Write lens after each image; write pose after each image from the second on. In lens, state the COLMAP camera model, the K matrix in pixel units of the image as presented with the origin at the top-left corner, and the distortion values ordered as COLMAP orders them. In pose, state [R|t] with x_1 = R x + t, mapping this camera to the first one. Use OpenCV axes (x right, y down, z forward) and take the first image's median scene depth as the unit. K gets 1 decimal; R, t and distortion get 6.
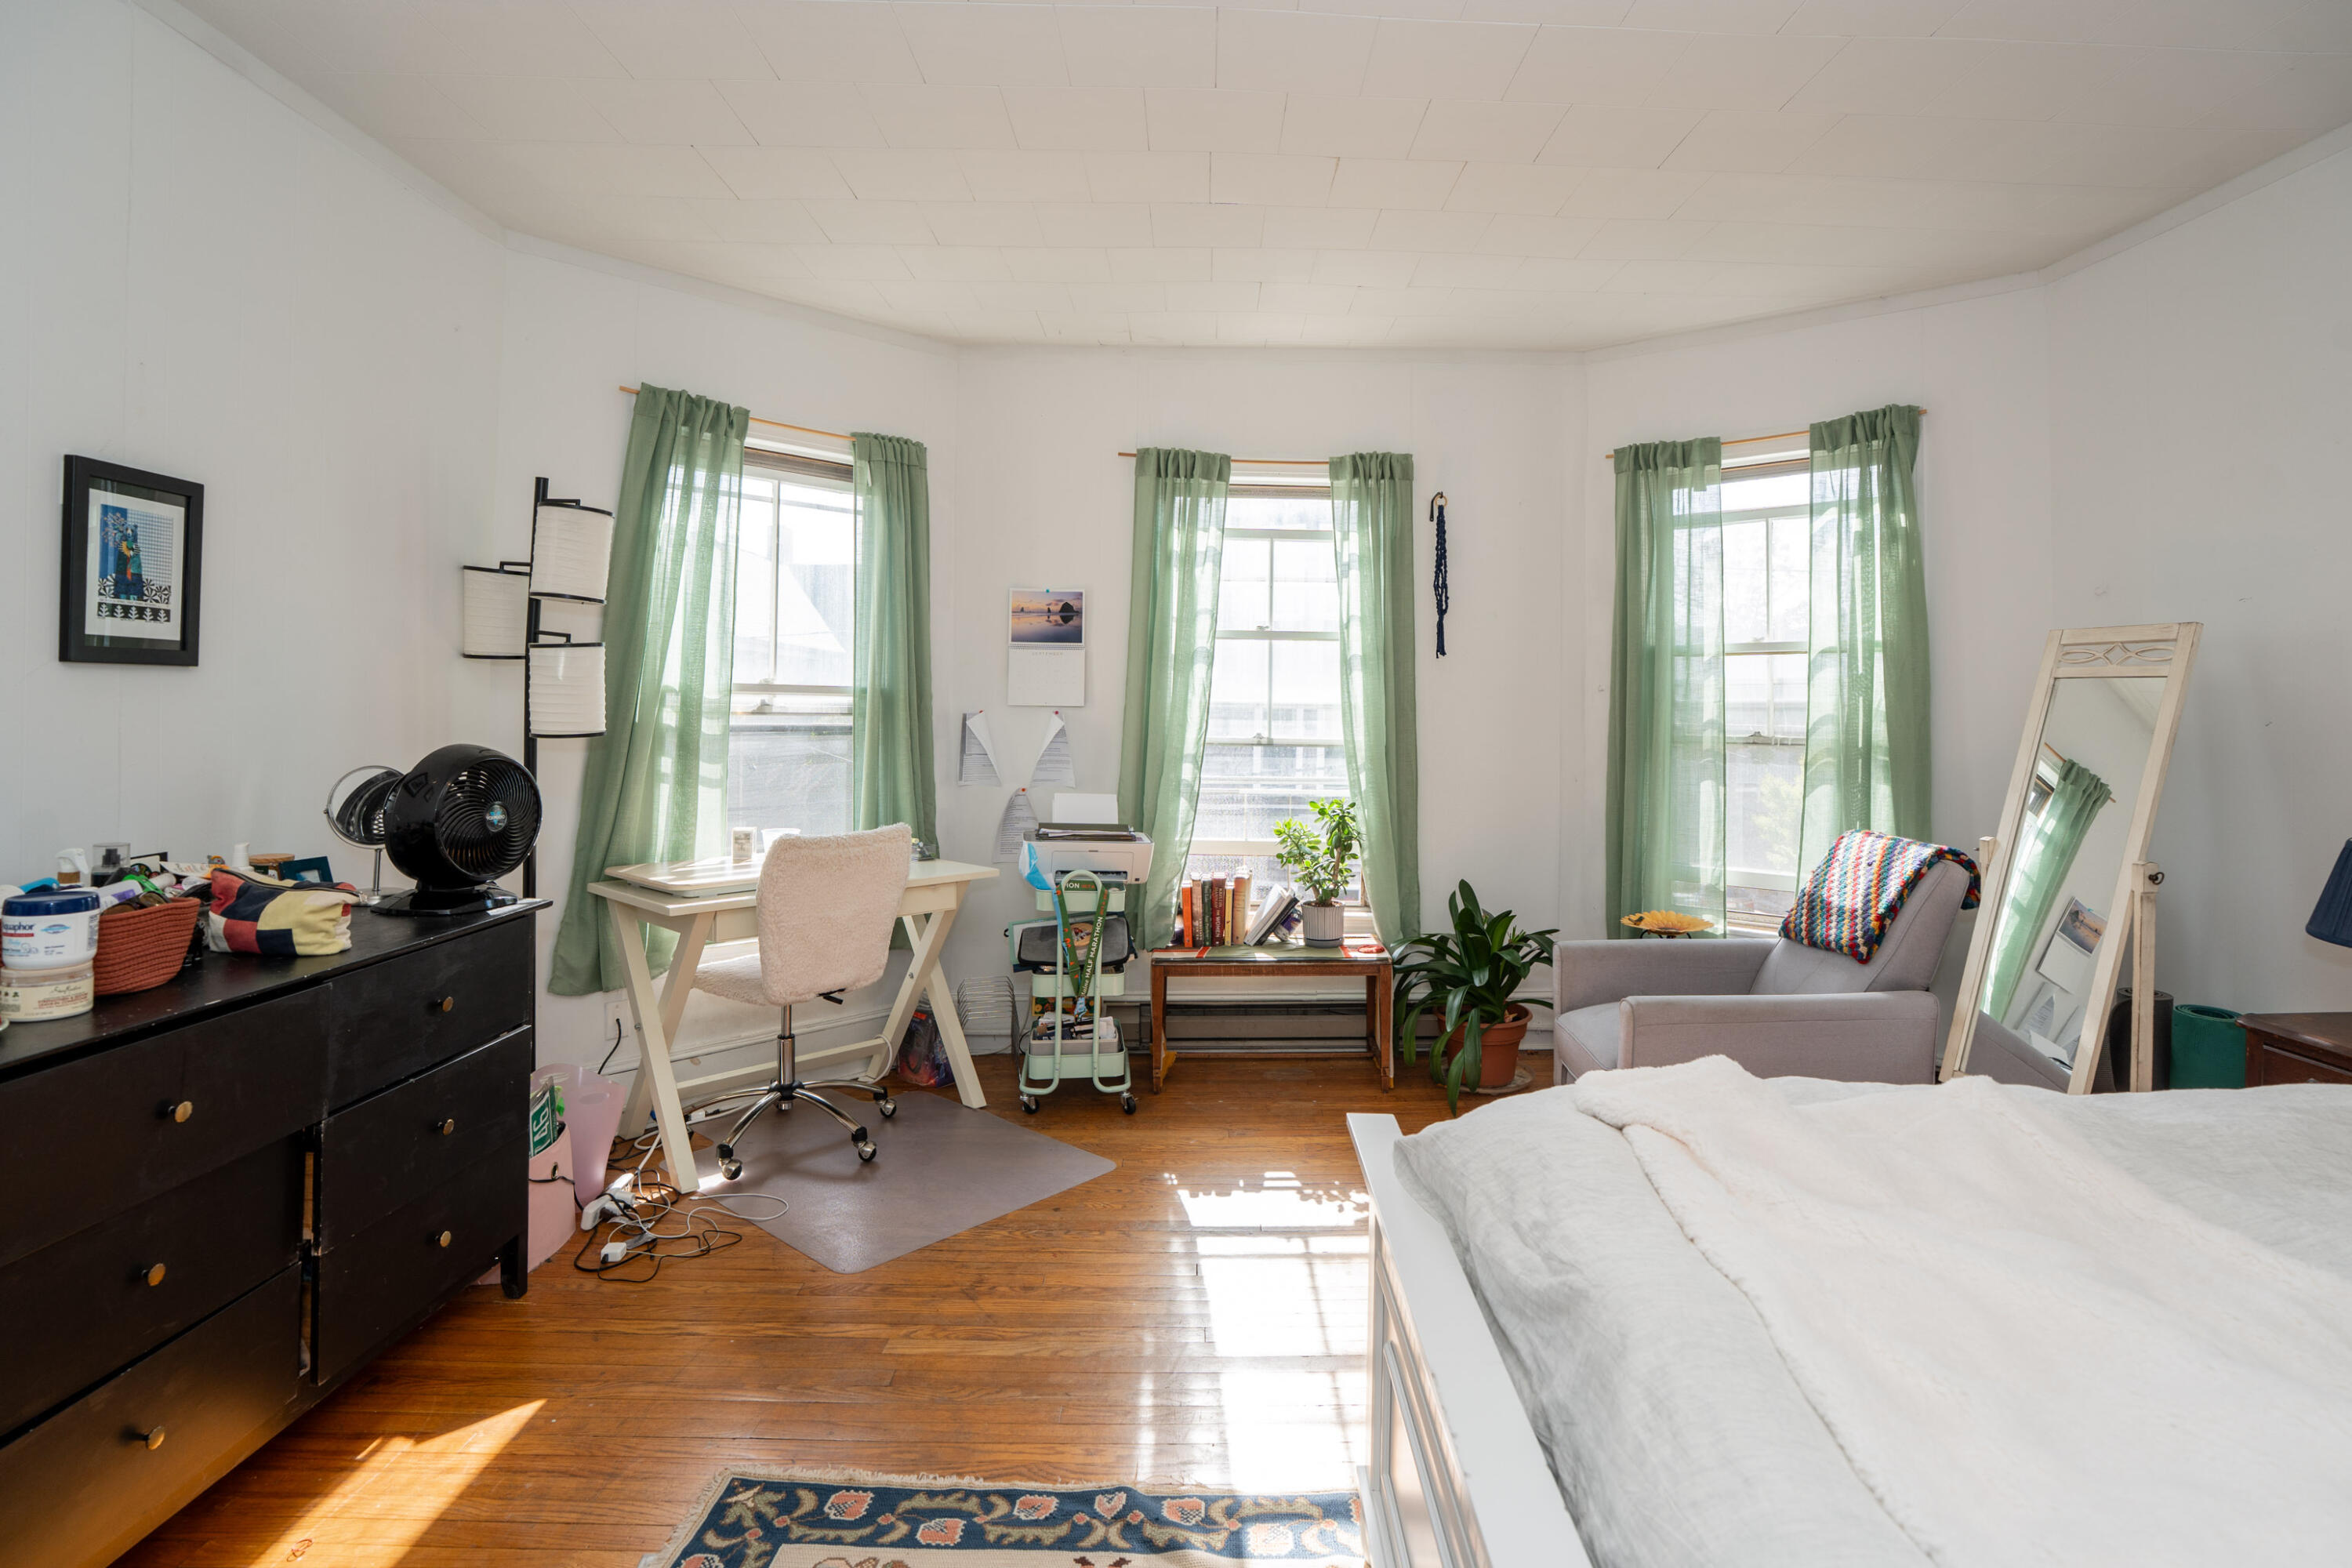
lens RADIAL K [[1112.4, 0, 1180.3], [0, 1112.4, 707.5], [0, 0, 1]] dist [-0.037143, 0.000077]
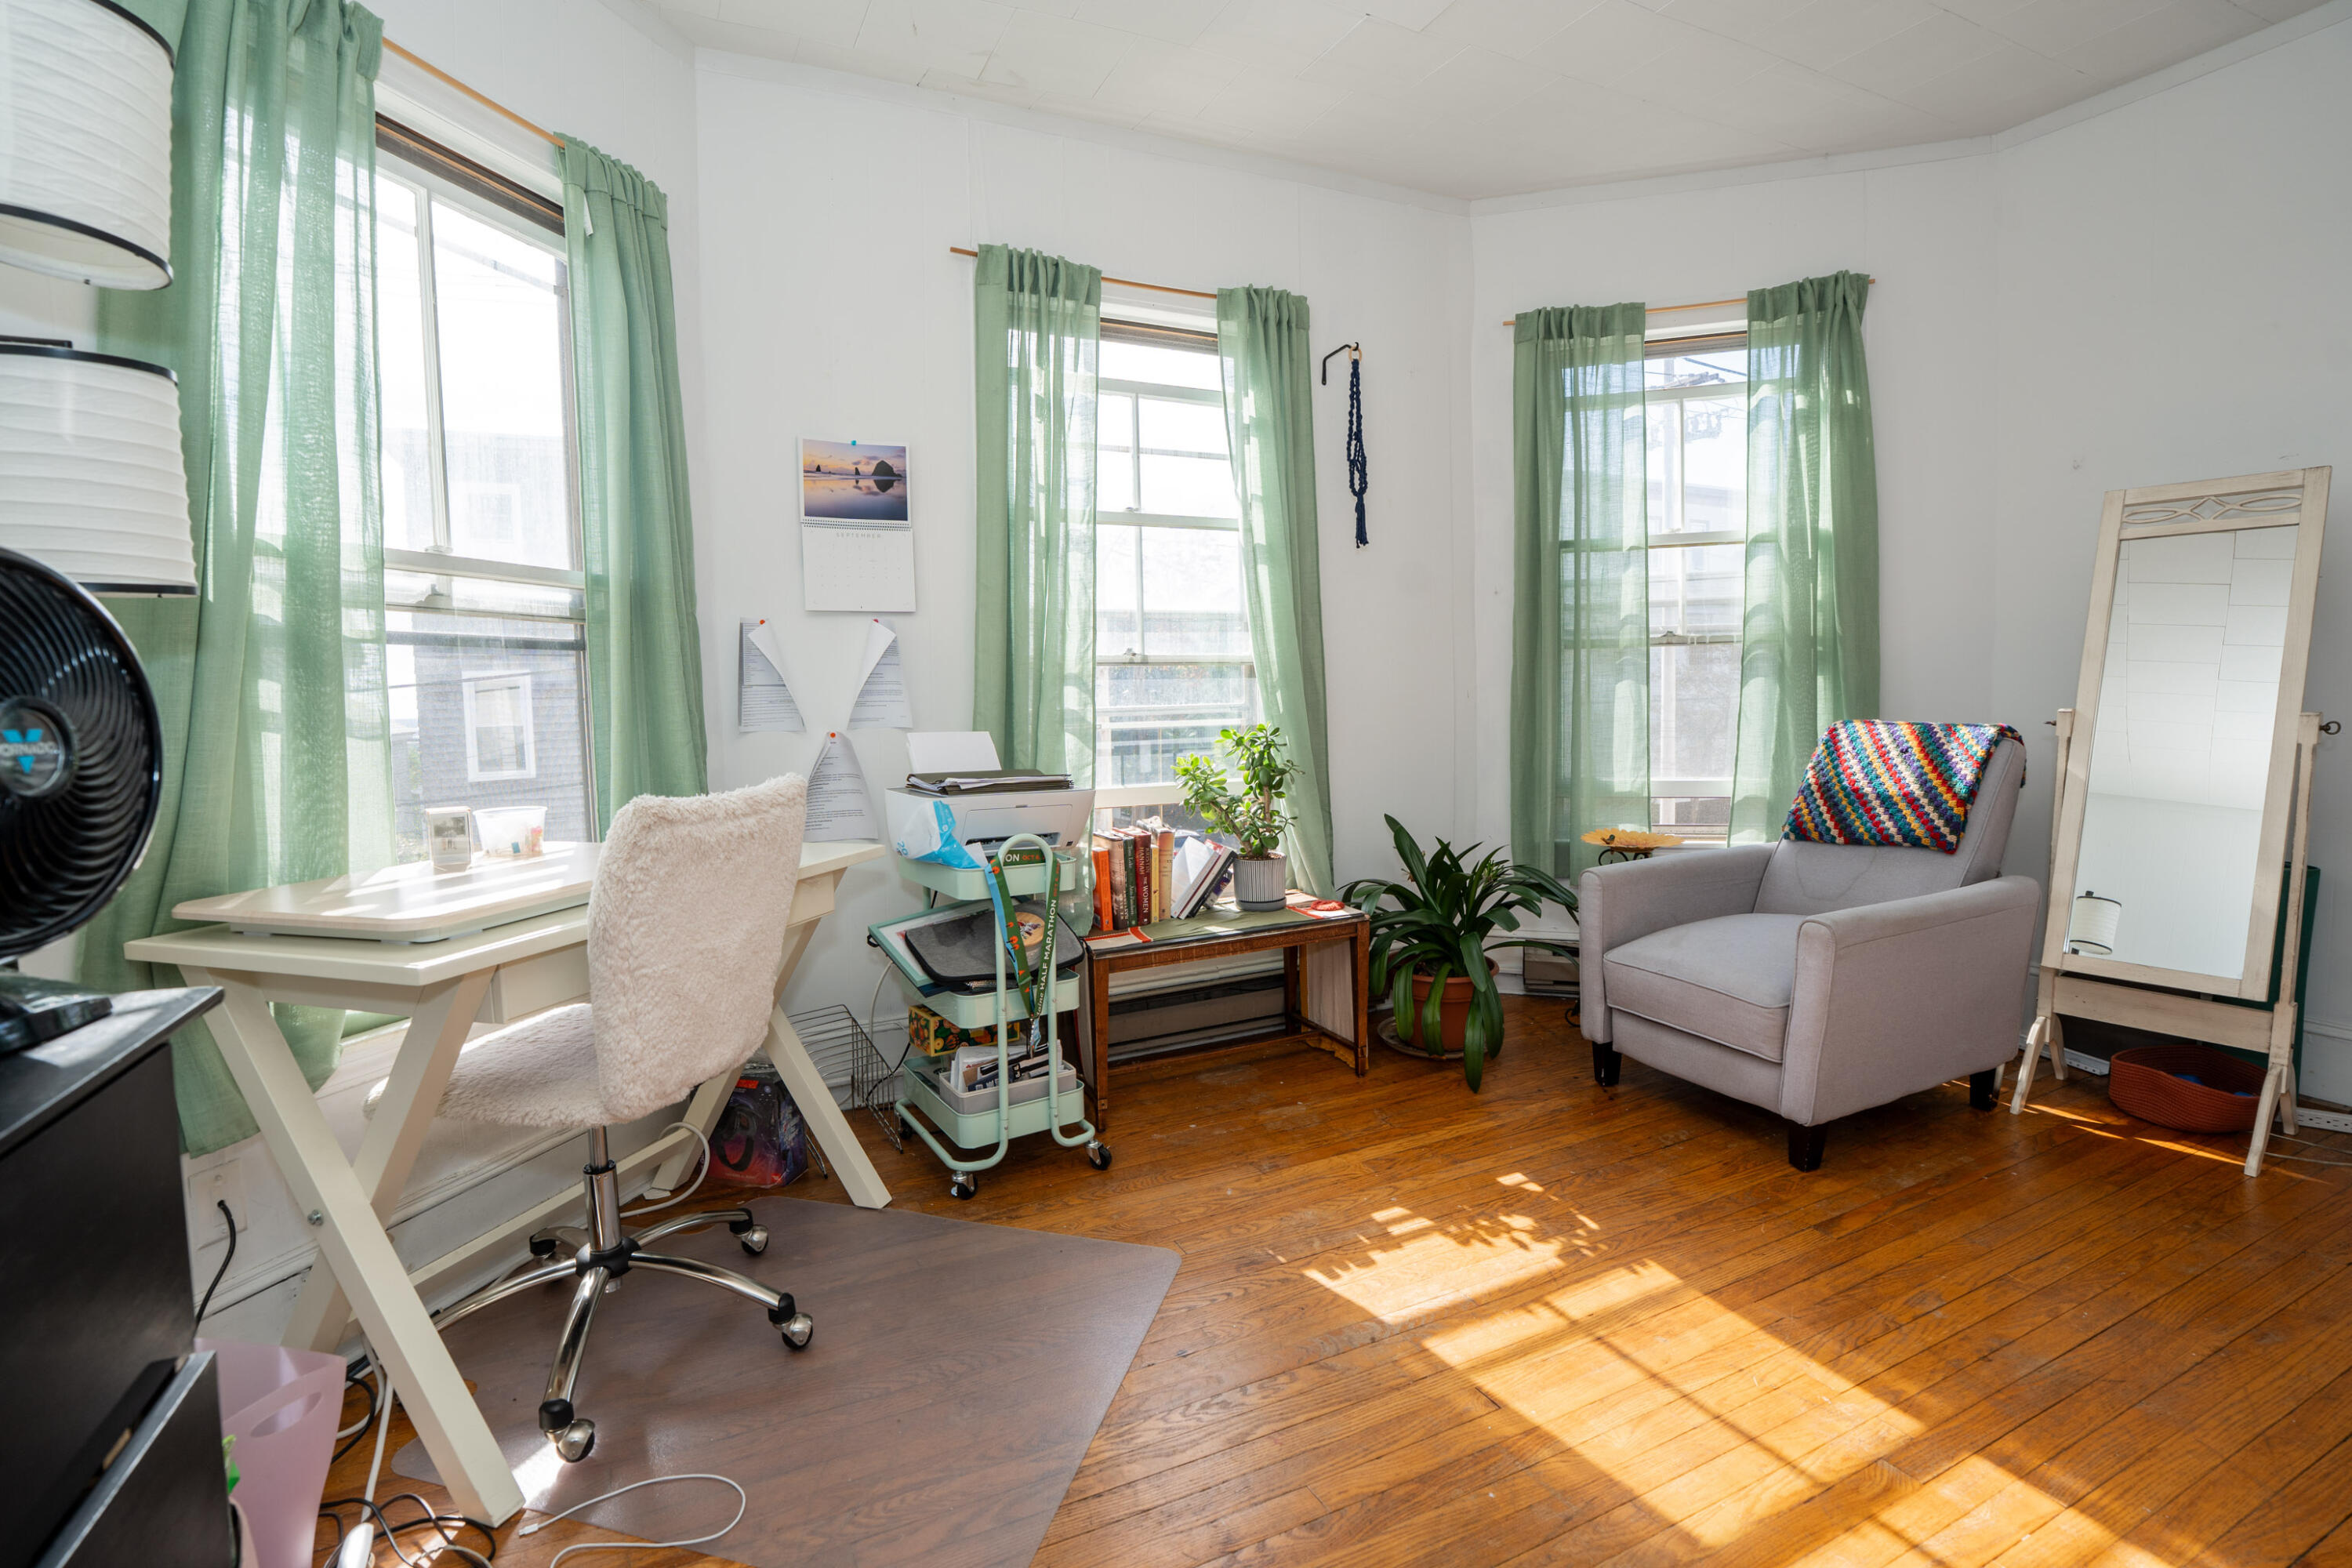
lens RADIAL K [[1089.6, 0, 1157.5], [0, 1089.6, 774.0], [0, 0, 1]] dist [-0.066975, 0.026716]
pose [[0.914385, -0.063195, 0.399883, -0.263433], [0.030830, 0.995743, 0.086863, 0.053442], [-0.403670, -0.067097, 0.912441, 0.354724]]
